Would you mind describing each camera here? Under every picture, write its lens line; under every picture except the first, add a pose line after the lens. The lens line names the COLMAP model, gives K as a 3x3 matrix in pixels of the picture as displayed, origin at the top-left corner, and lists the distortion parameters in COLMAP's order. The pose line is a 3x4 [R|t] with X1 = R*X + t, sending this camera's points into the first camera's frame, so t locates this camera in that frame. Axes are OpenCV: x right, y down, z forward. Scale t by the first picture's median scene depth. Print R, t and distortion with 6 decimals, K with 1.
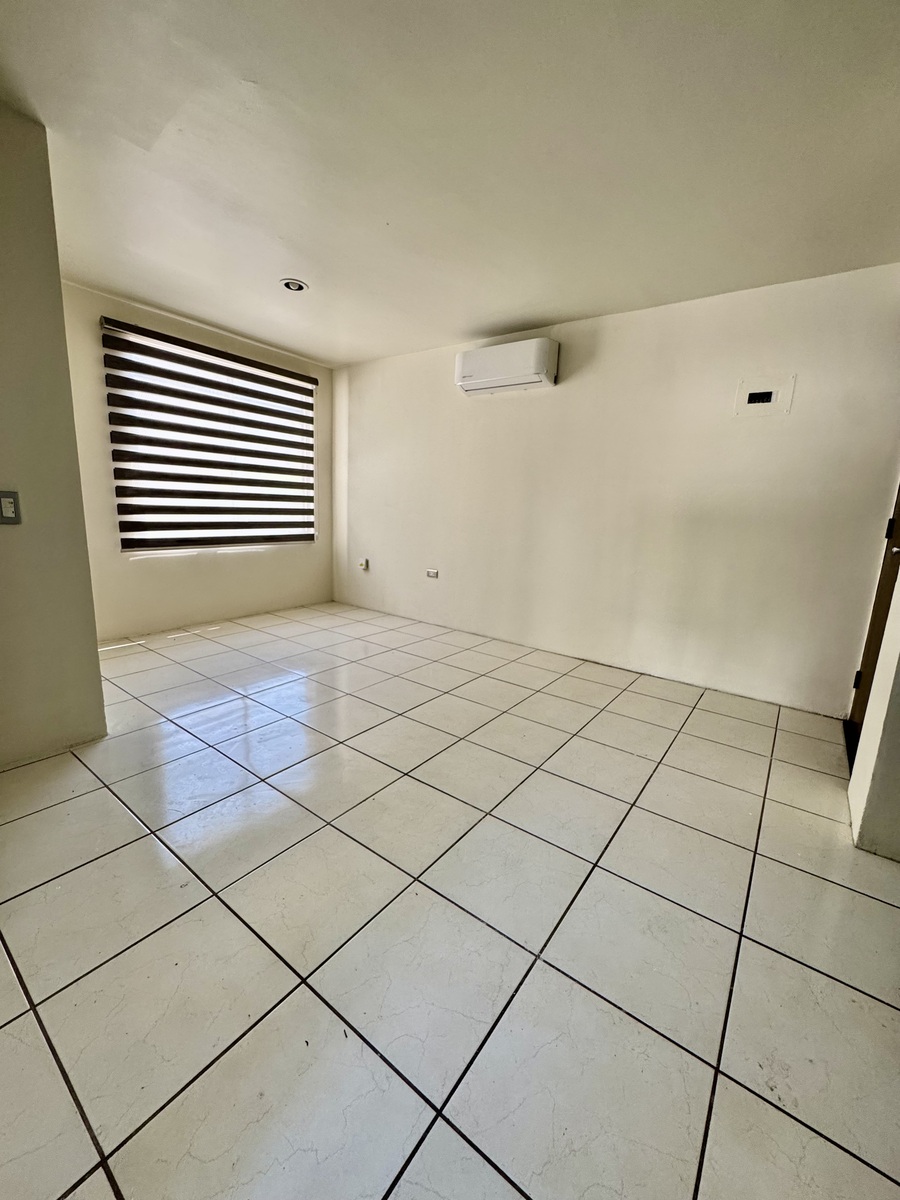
lens RADIAL K [[482.5, 0, 447.4], [0, 482.5, 602.0], [0, 0, 1]] dist [-0.001331, 0.001002]
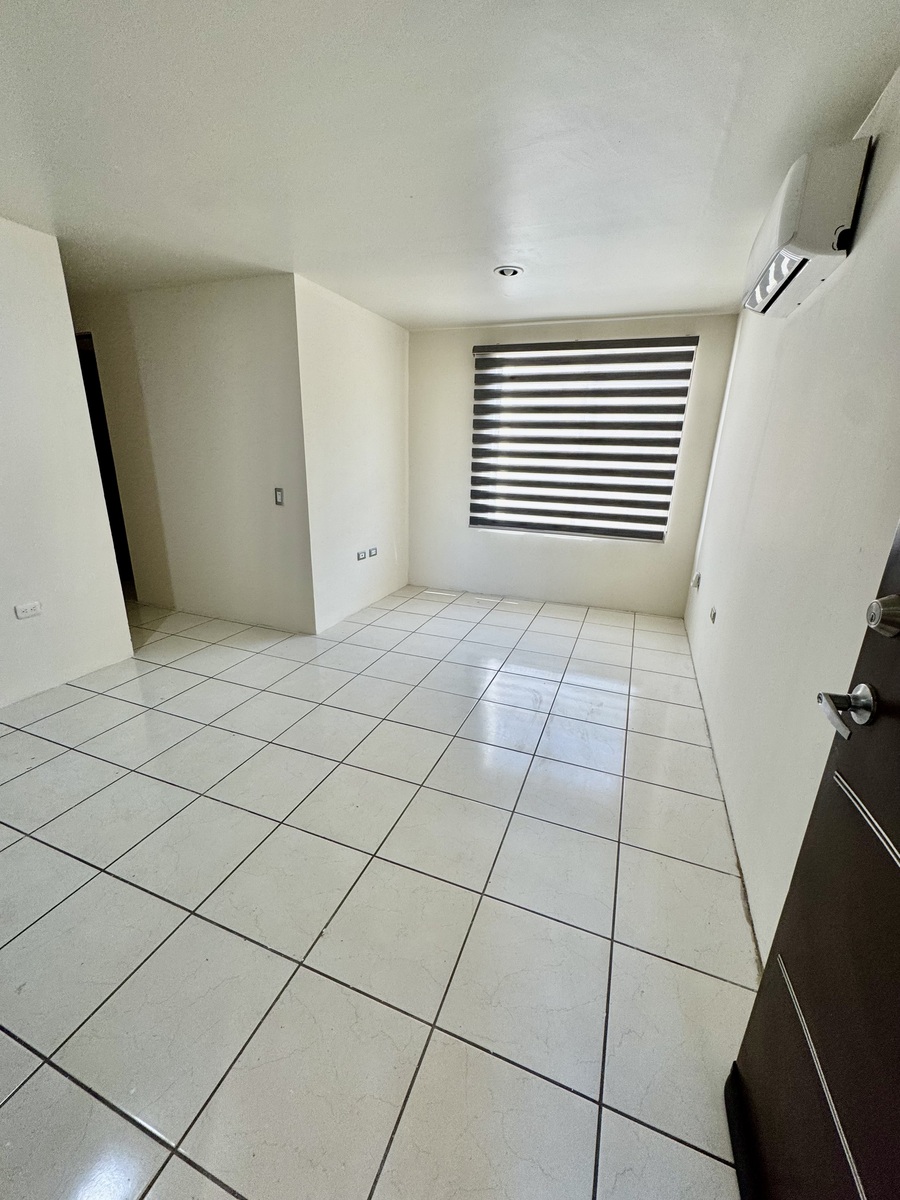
lens RADIAL K [[482.5, 0, 451.4], [0, 482.5, 598.0], [0, 0, 1]] dist [-0.001331, 0.001002]
pose [[0.281174, 0.244918, -0.927877, 0.563979], [-0.204646, 0.959947, 0.191369, -0.155212], [0.937582, 0.136078, 0.320034, 0.545896]]
